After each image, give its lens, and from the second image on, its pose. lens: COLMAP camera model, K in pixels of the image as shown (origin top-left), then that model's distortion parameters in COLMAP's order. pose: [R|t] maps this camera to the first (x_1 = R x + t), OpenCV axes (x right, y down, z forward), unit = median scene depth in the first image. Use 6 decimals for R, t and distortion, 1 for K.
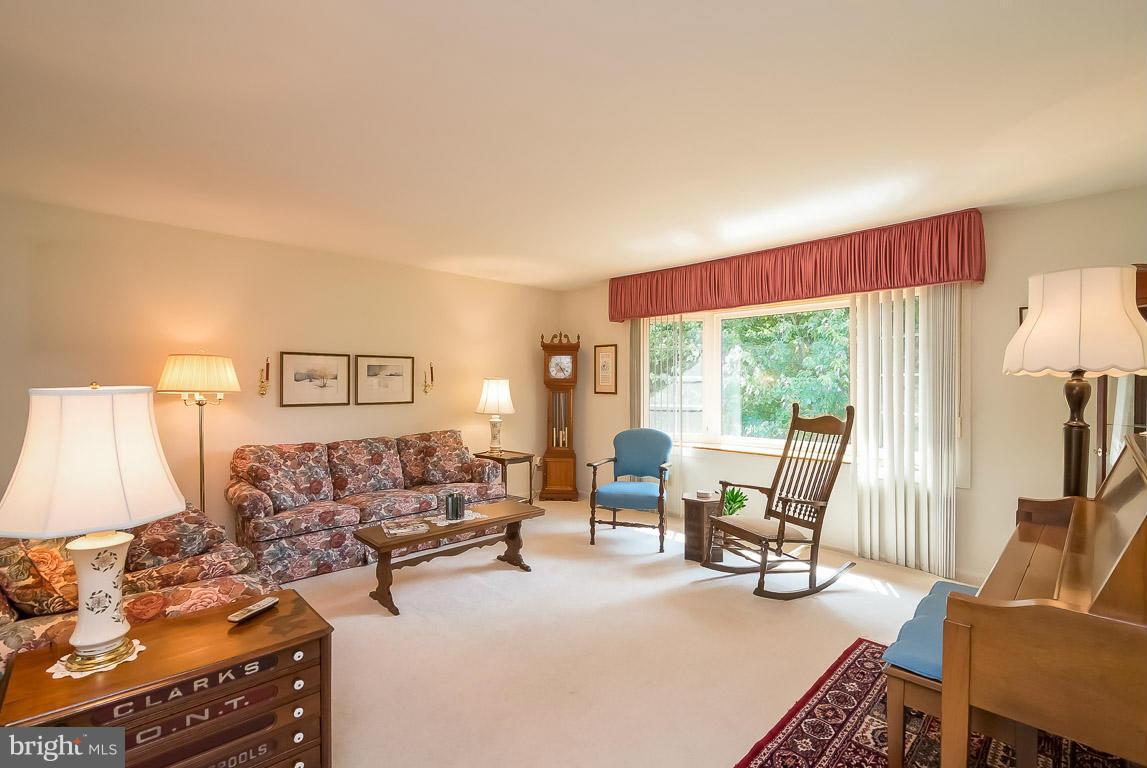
lens RADIAL K [[527.2, 0, 584.7], [0, 527.2, 385.8], [0, 0, 1]] dist [0.001430, -0.000207]
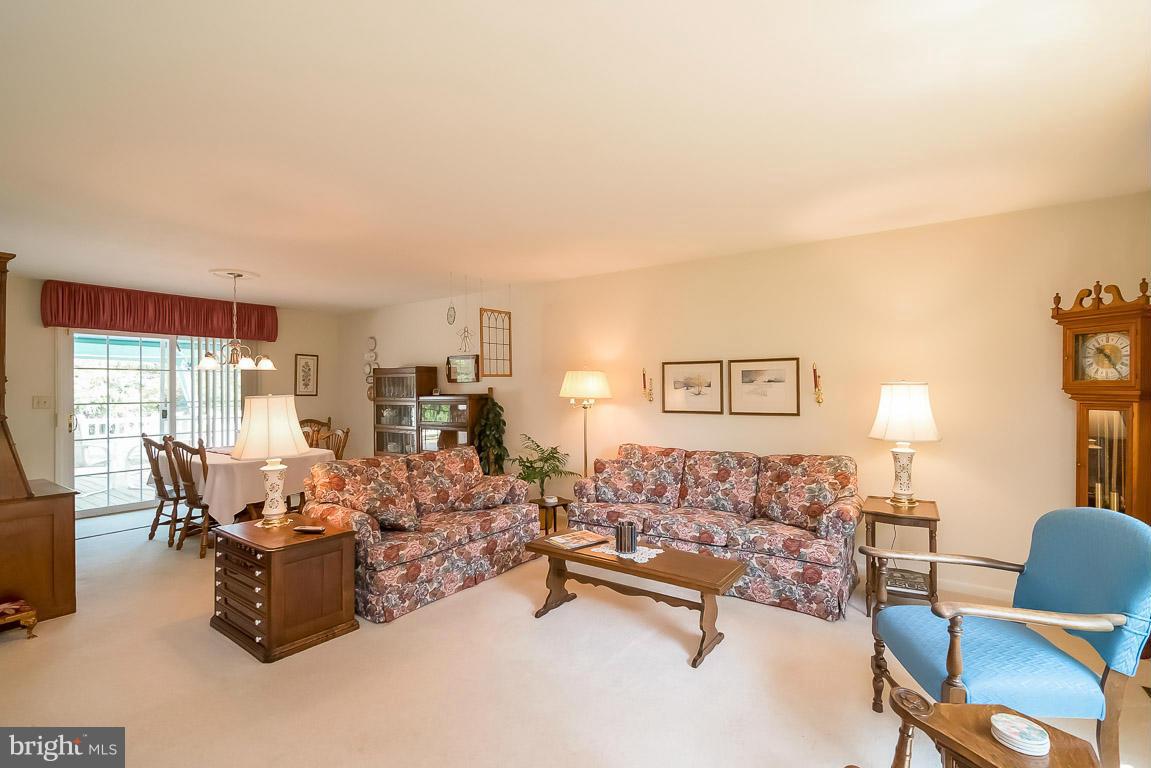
lens RADIAL K [[527.0, 0, 581.4], [0, 527.0, 383.3], [0, 0, 1]] dist [0.015656, -0.000535]
pose [[0.173504, -0.012552, -0.984753, 0.440577], [-0.001450, 0.999914, -0.013001, -0.005769], [0.984832, 0.003683, 0.173471, 0.589315]]
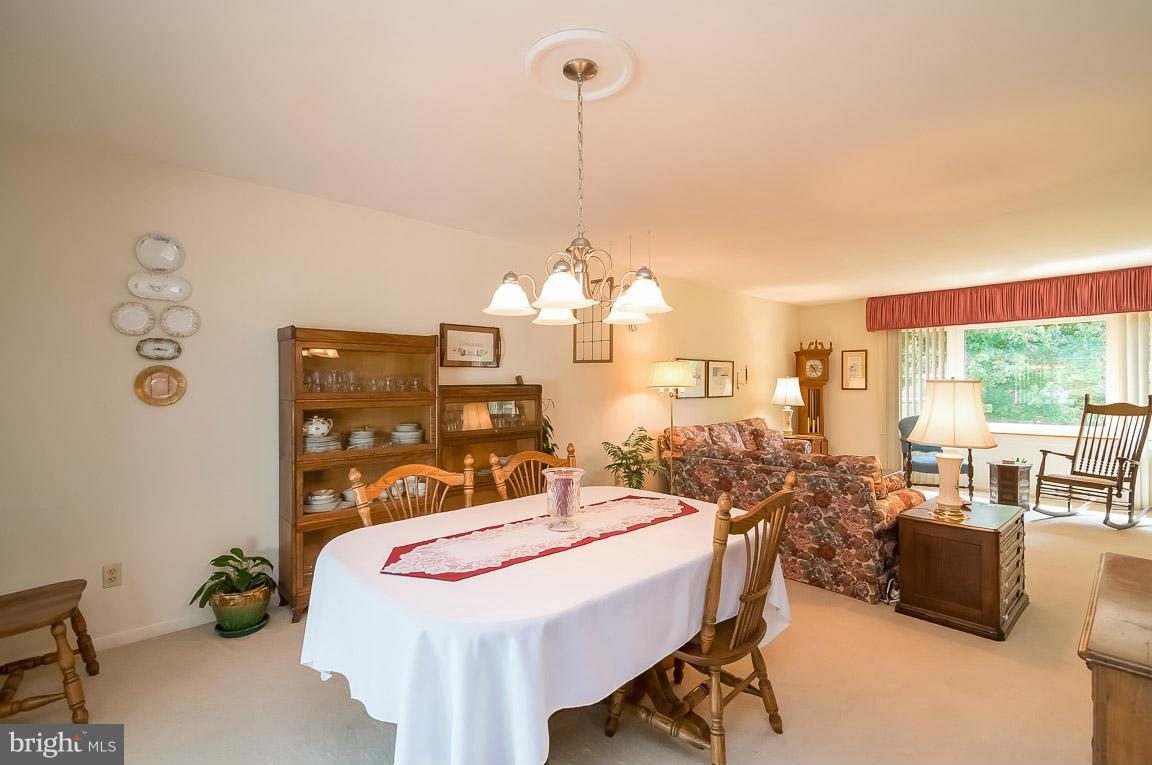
lens RADIAL K [[533.5, 0, 579.7], [0, 533.5, 387.1], [0, 0, 1]] dist [0.000164, 0.000184]
pose [[0.999656, -0.004095, -0.025897, -0.728288], [0.004087, 0.999992, -0.000363, 0.008657], [0.025898, 0.000257, 0.999665, -0.343345]]
